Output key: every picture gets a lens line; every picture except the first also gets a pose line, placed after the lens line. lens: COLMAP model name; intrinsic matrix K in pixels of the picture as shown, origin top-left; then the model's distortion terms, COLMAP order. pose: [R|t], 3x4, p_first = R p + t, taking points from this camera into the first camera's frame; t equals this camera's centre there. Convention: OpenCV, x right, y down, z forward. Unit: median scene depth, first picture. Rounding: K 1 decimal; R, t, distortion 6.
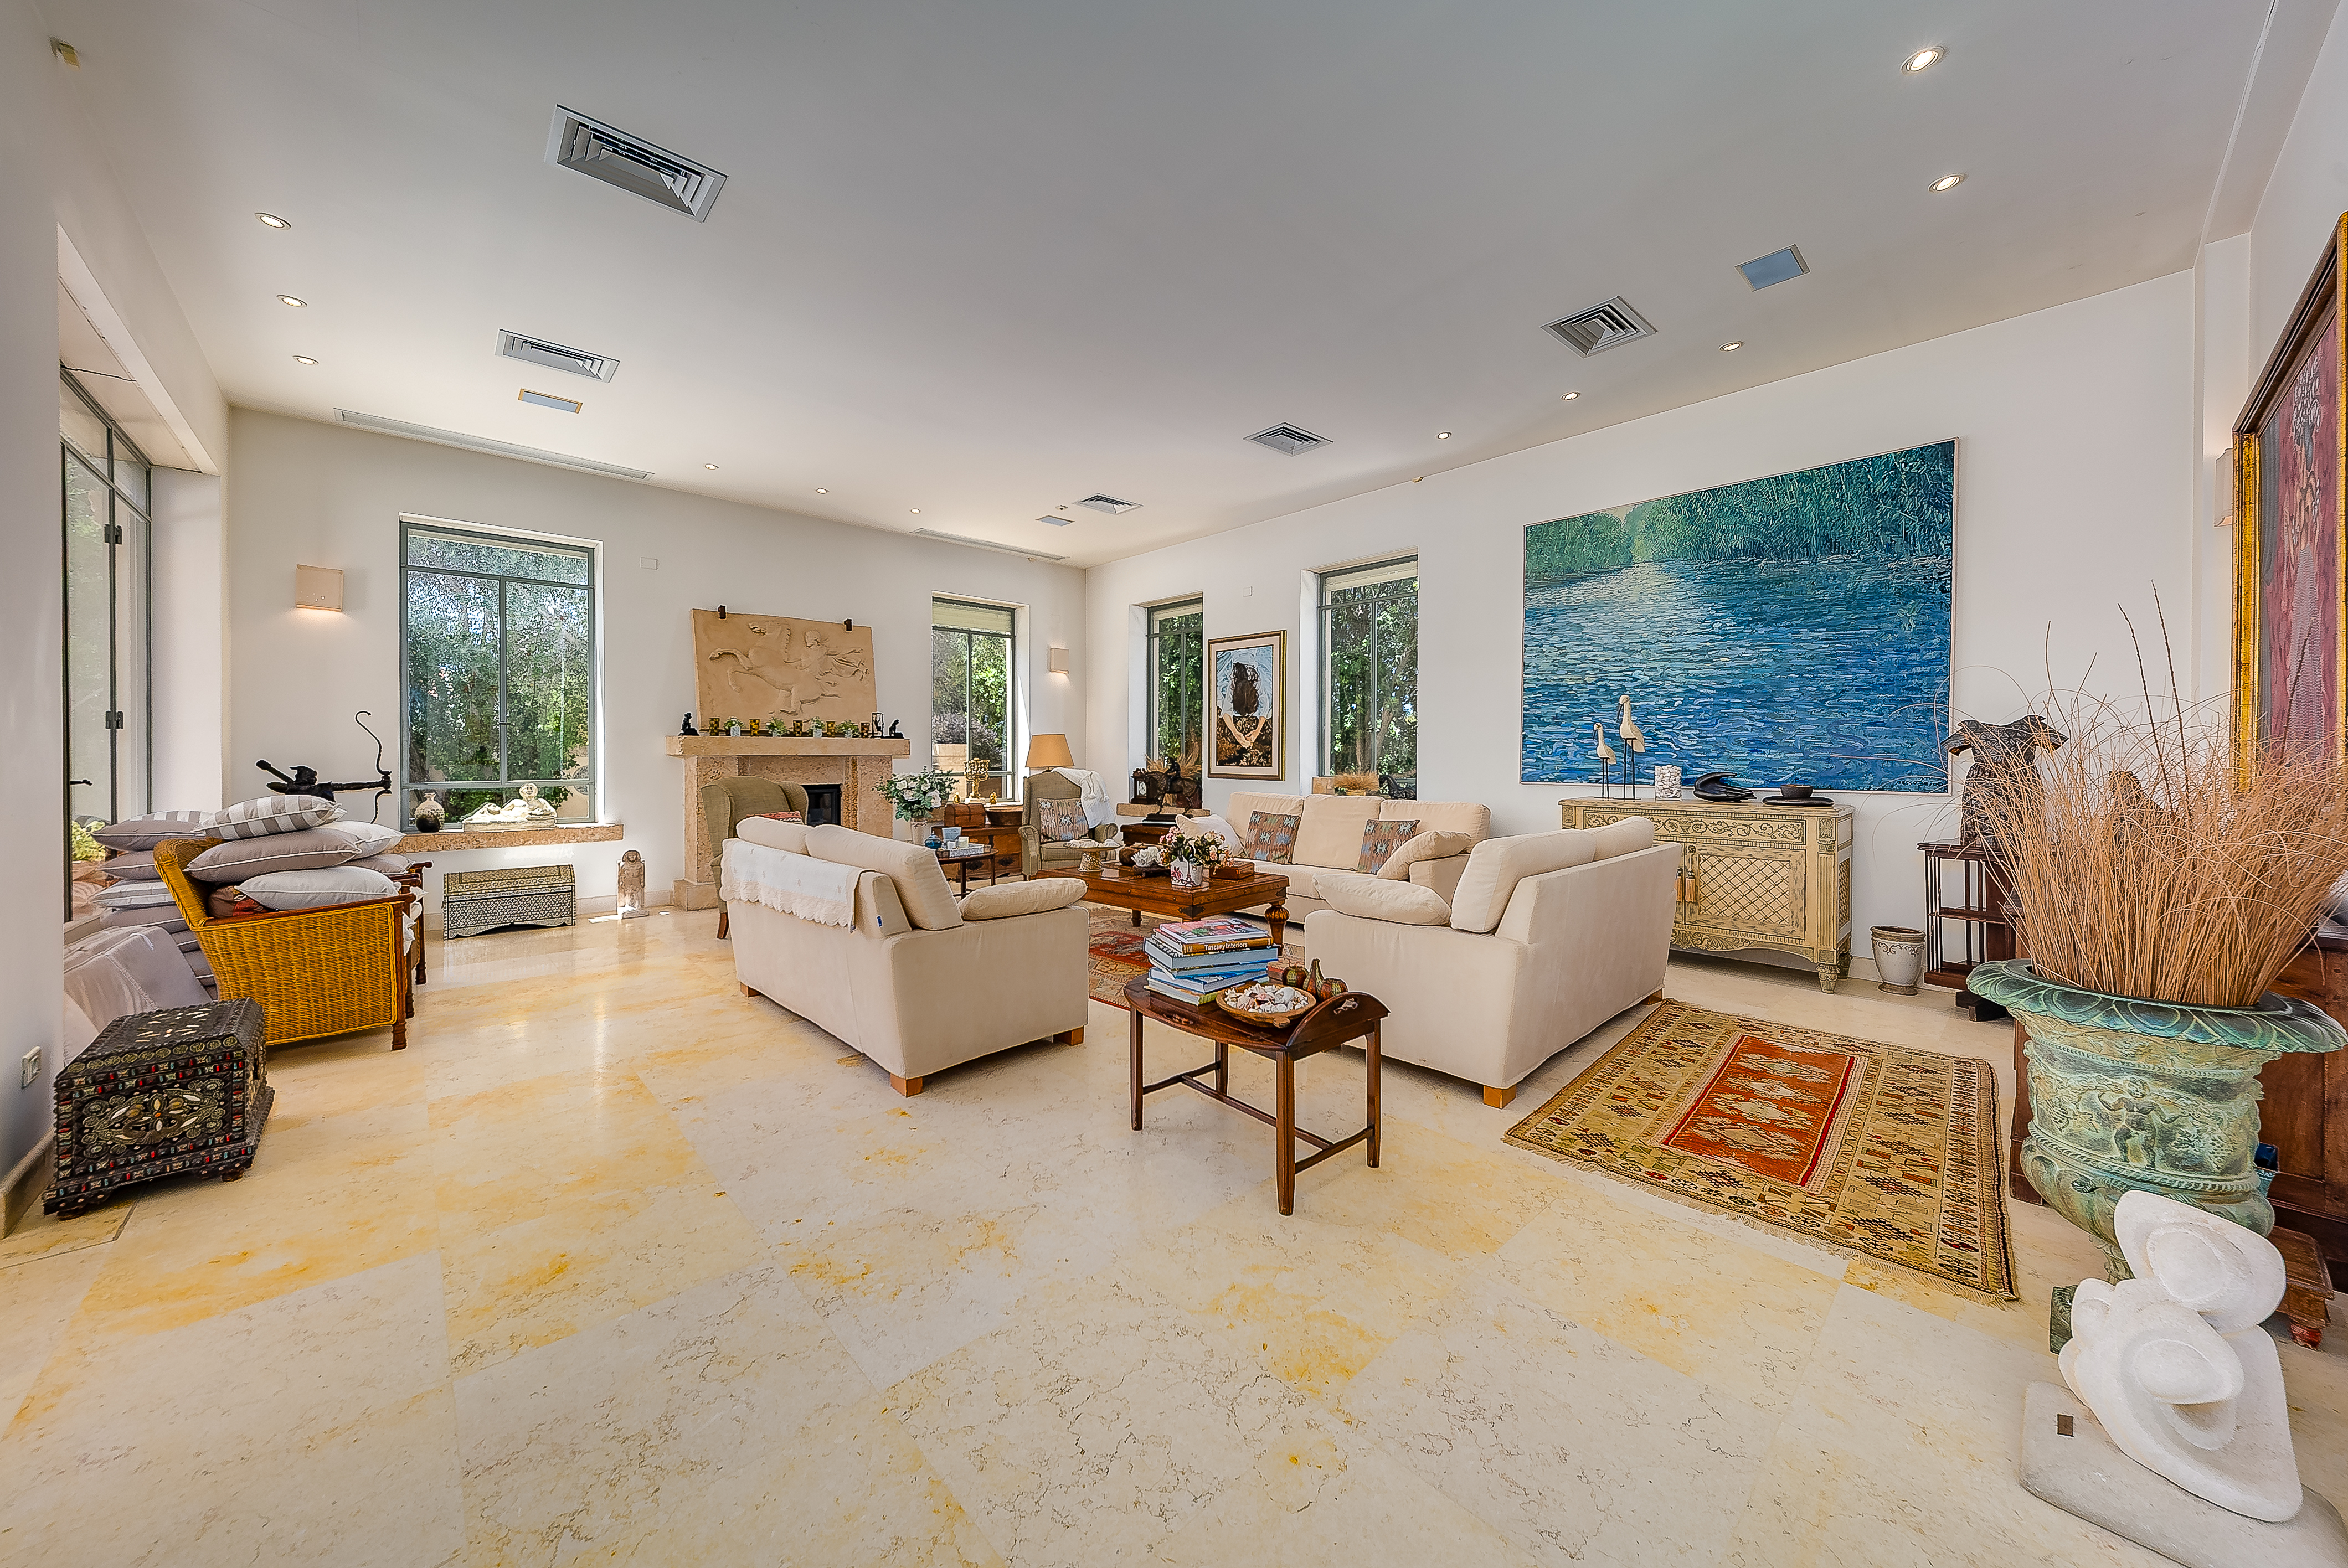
lens RADIAL K [[820.7, 0, 1188.6], [0, 820.7, 762.1], [0, 0, 1]] dist [0.002540, 0.000408]
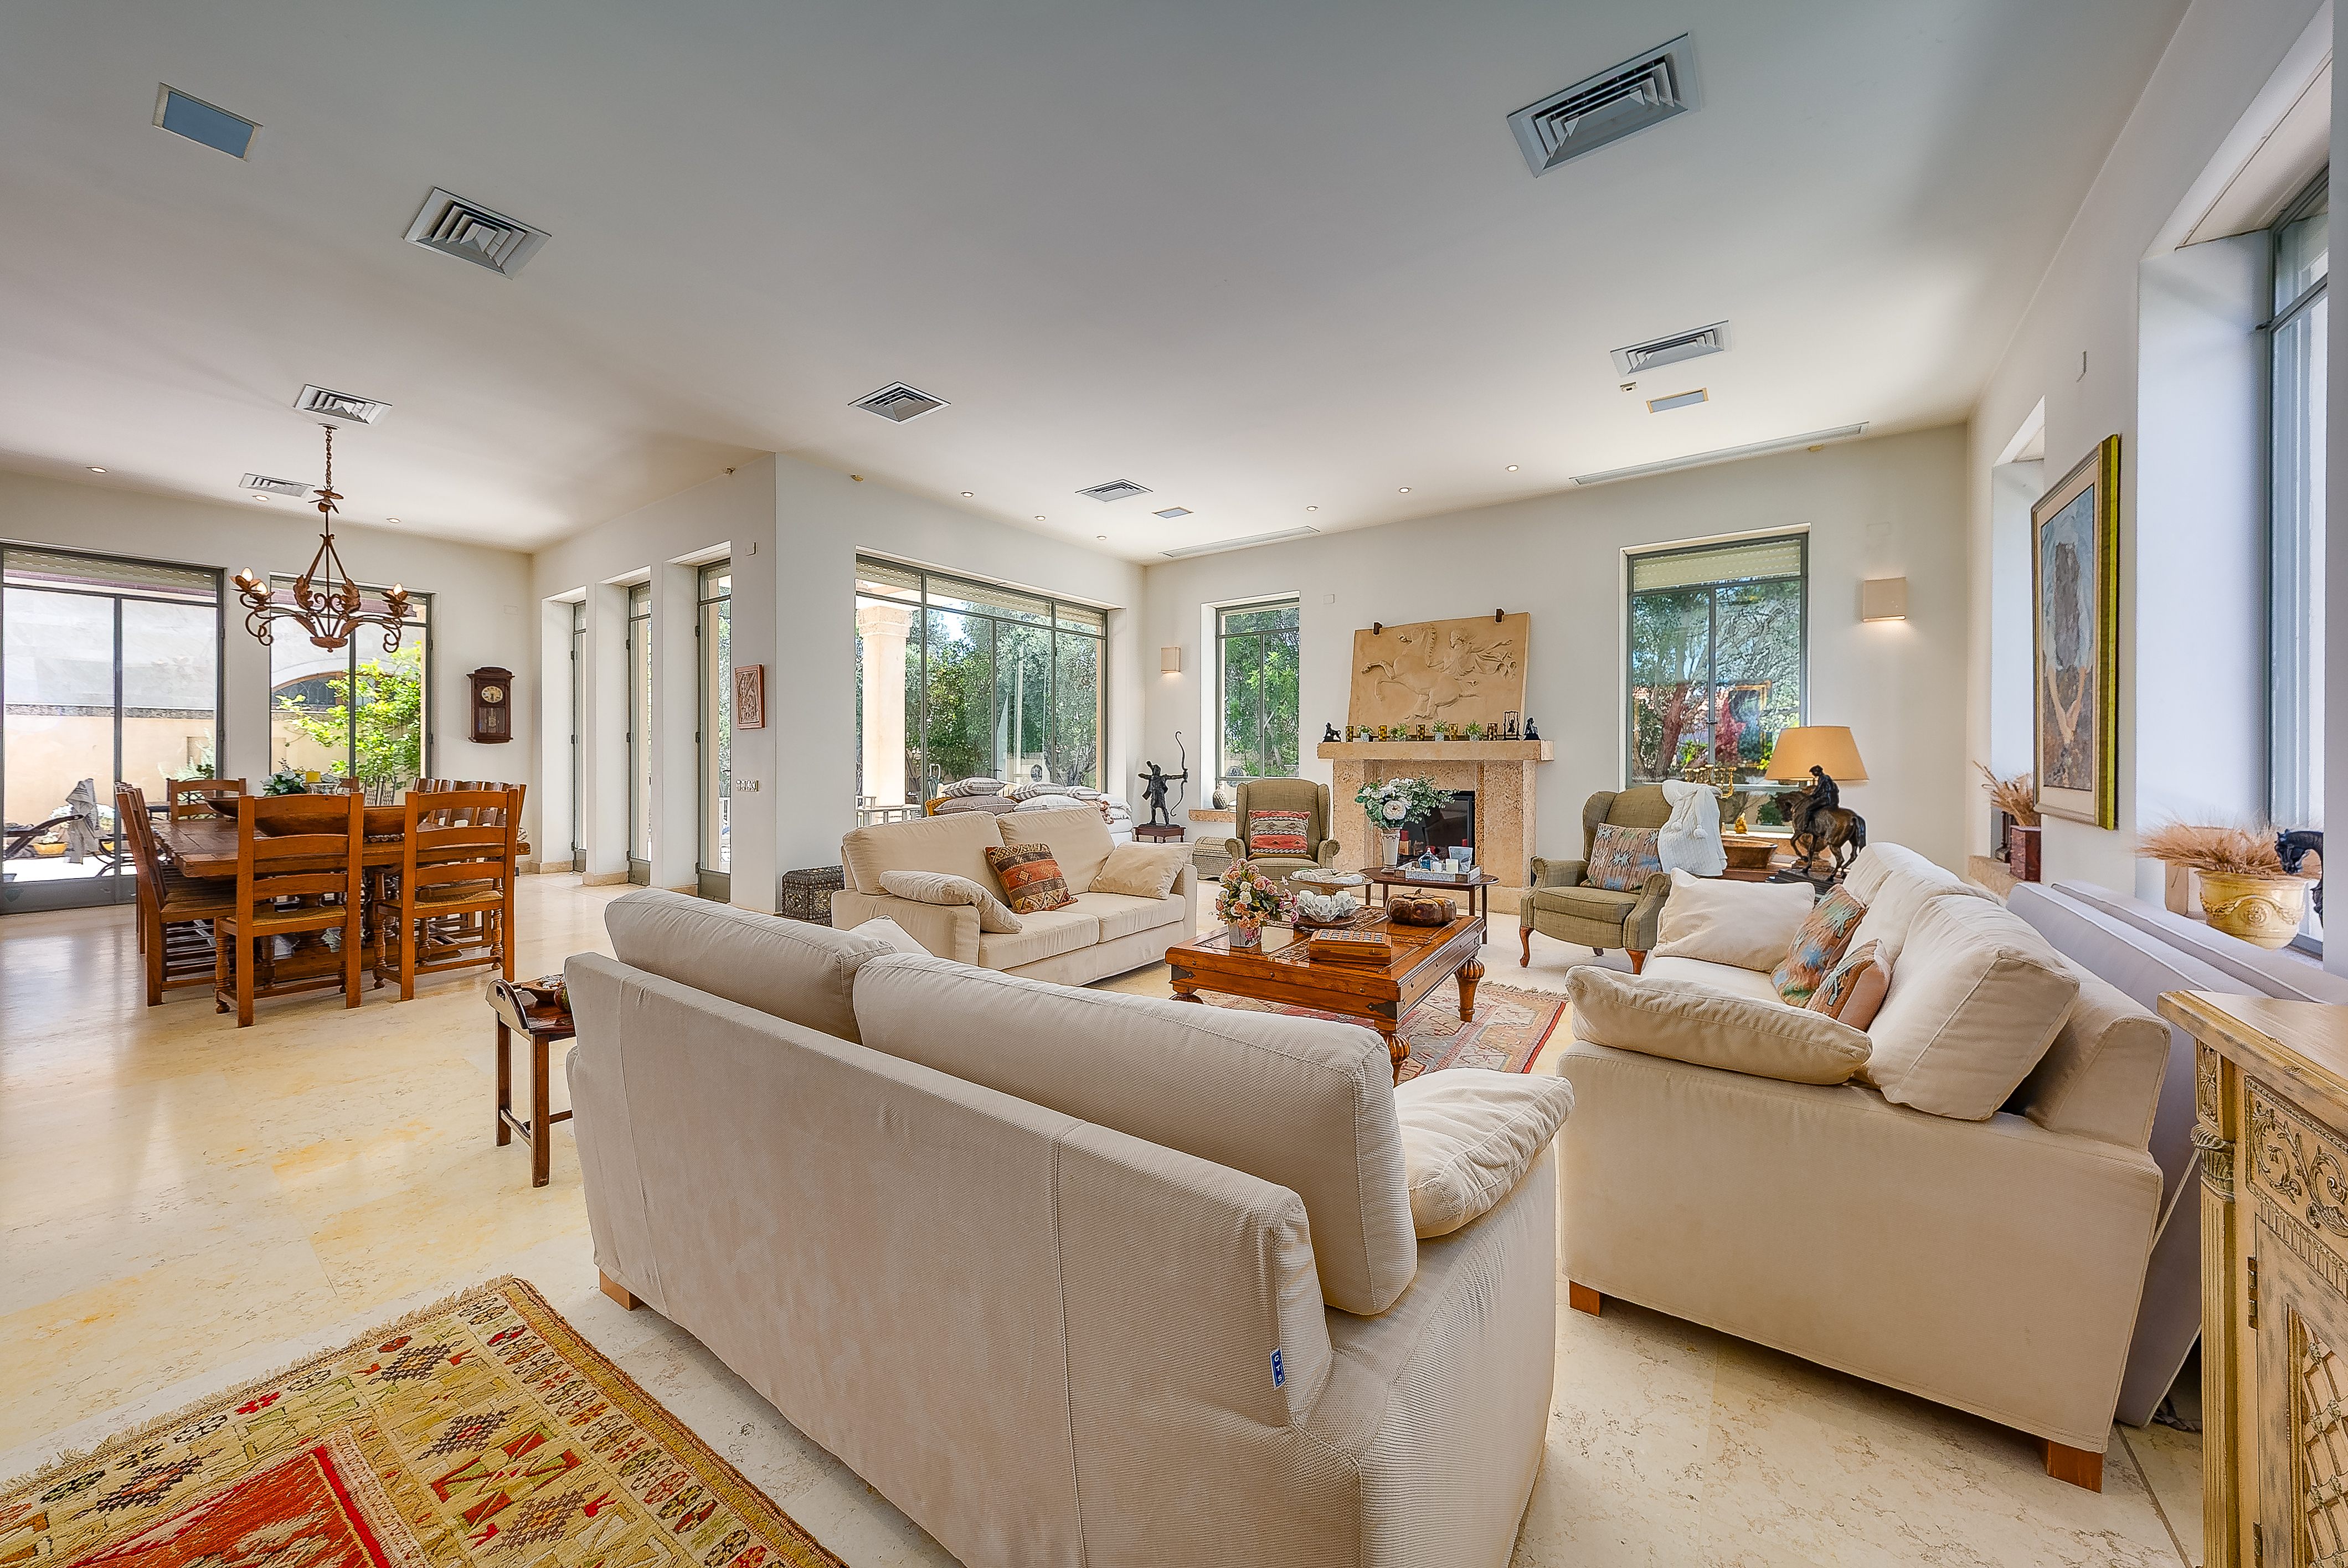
lens RADIAL K [[820.7, 0, 1171.2], [0, 820.7, 761.3], [0, 0, 1]] dist [0.002540, 0.000408]
pose [[0.173270, 0.004889, -0.984862, 0.457635], [-0.010151, 0.999943, 0.003177, -0.006941], [0.984822, 0.009447, 0.173310, 0.544964]]
